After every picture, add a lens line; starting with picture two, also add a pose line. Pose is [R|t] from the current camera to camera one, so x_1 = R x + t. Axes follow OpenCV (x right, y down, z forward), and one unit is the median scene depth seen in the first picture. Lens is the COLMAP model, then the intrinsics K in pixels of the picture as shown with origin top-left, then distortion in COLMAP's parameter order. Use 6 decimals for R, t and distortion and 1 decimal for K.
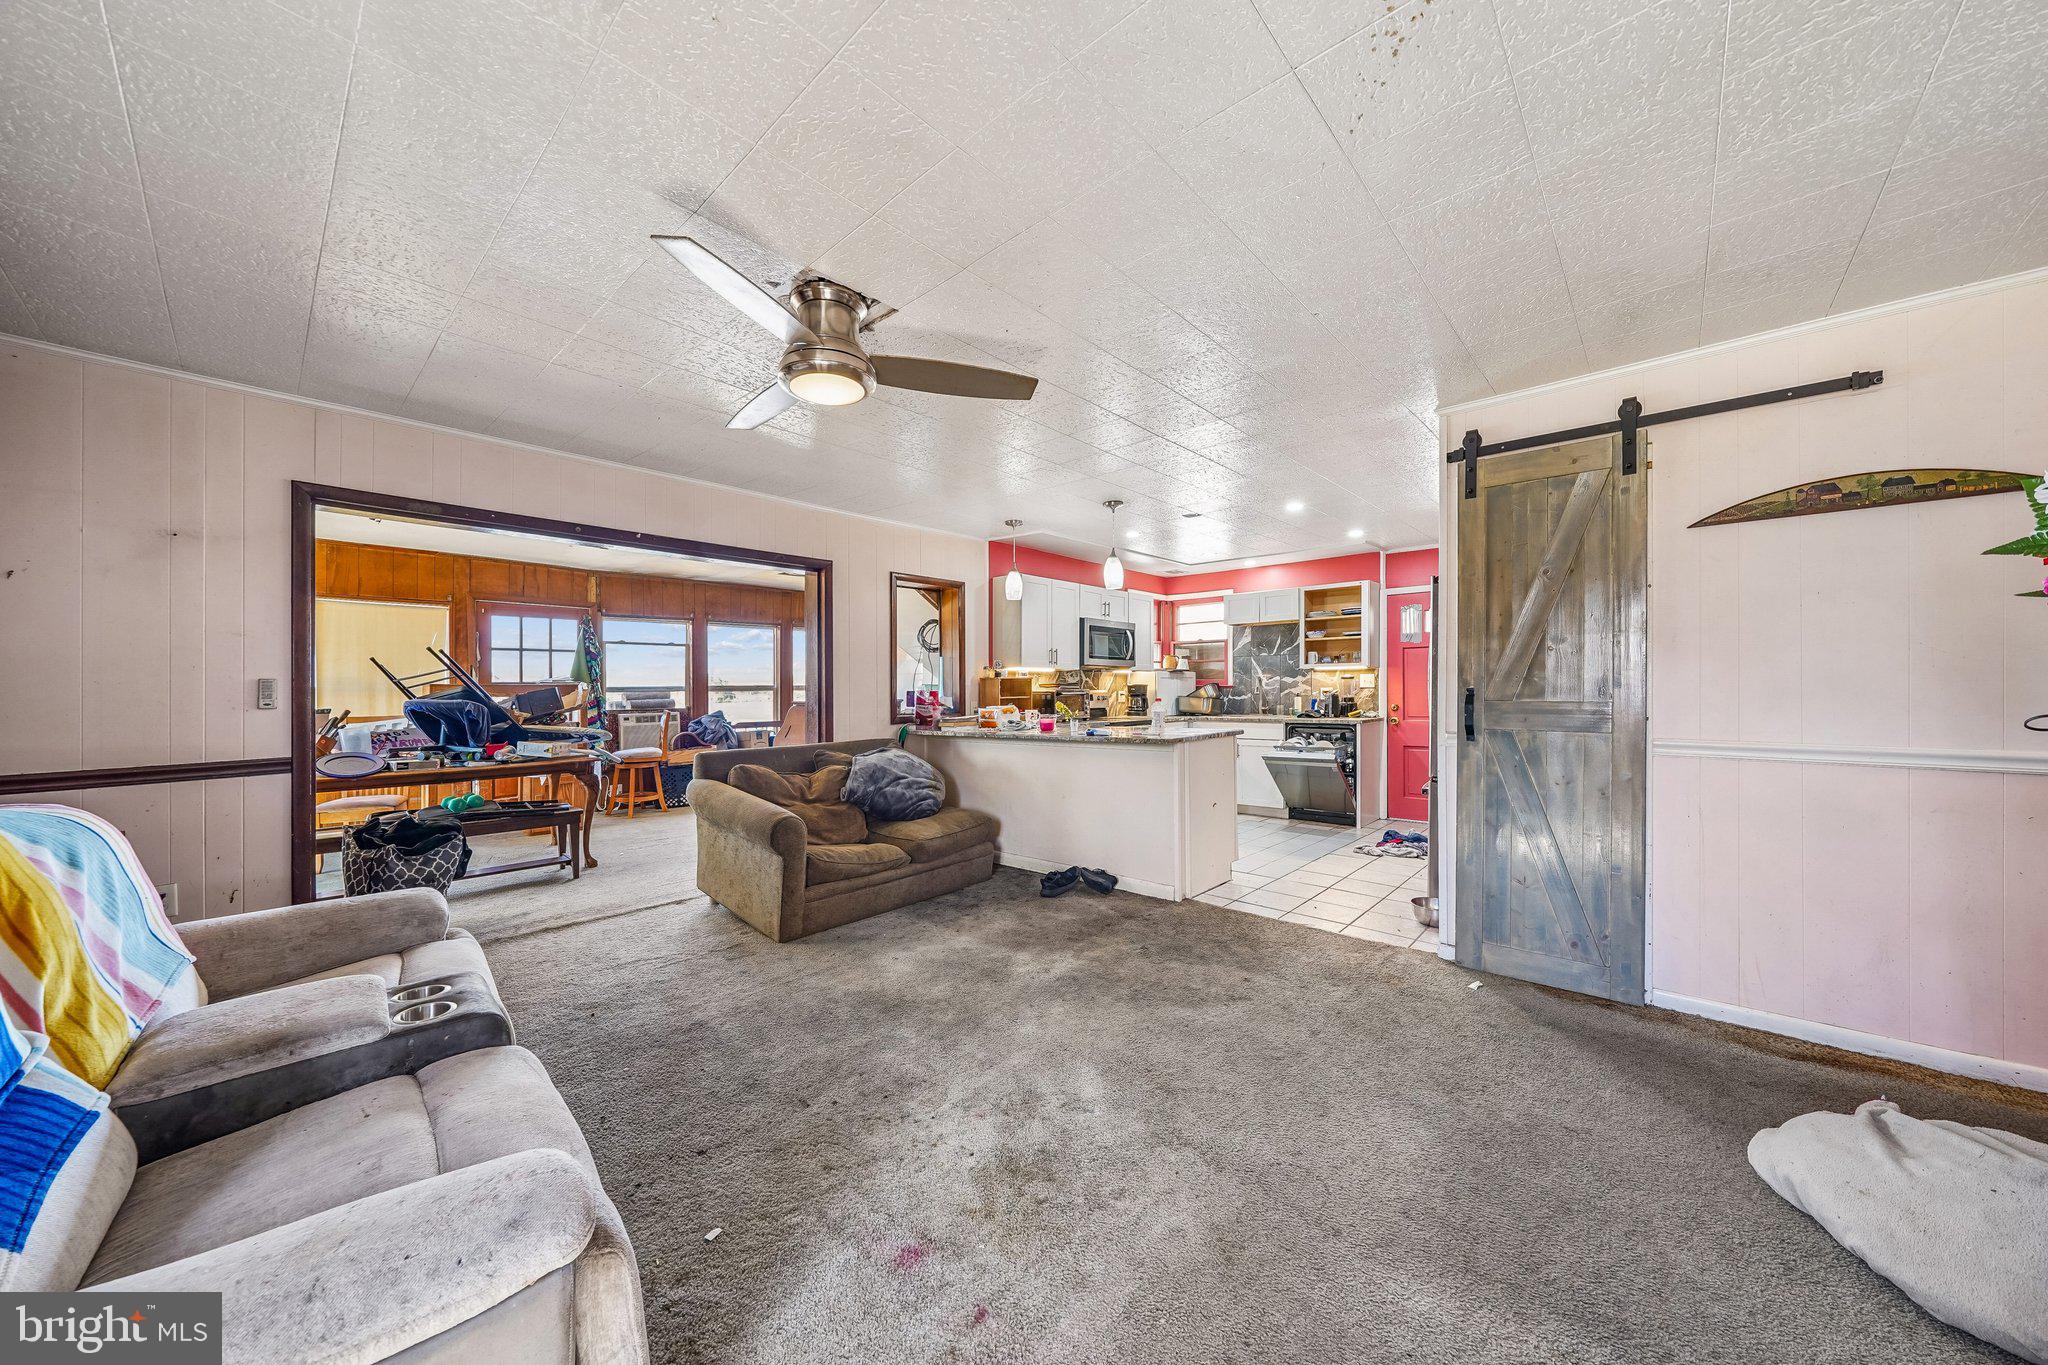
lens RADIAL K [[708.6, 0, 1018.5], [0, 708.6, 680.0], [0, 0, 1]] dist [0.000487, -0.000076]
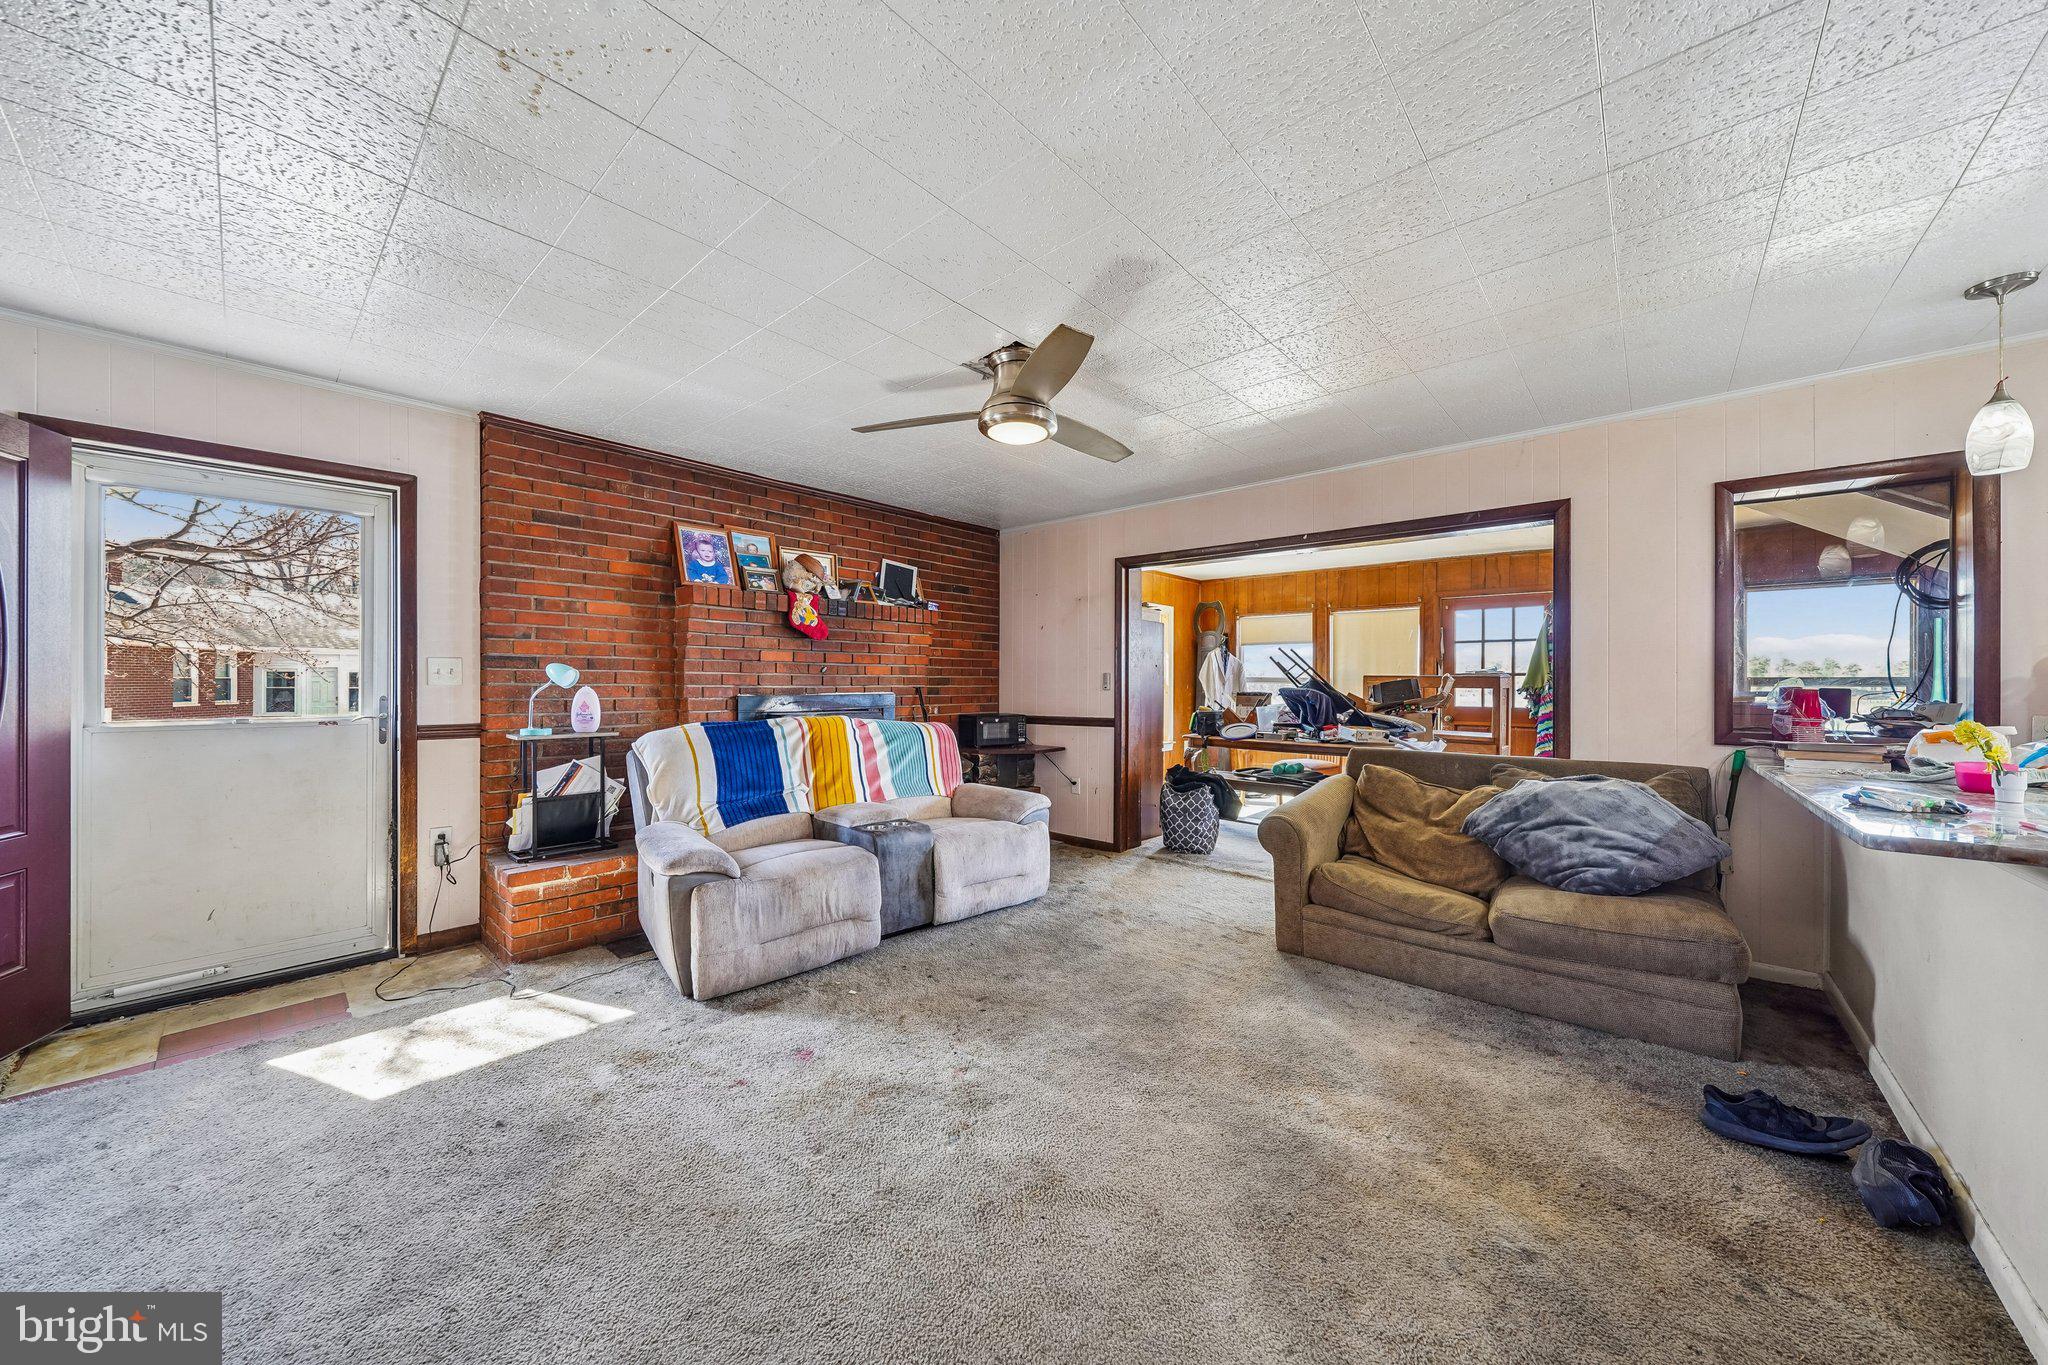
lens RADIAL K [[708.6, 0, 1018.5], [0, 708.6, 680.0], [0, 0, 1]] dist [0.000487, -0.000076]
pose [[0.010017, 0.007089, -0.999925, 0.556436], [0.007439, 0.999947, 0.007164, 0.000765], [0.999922, -0.007510, 0.009964, 0.590089]]
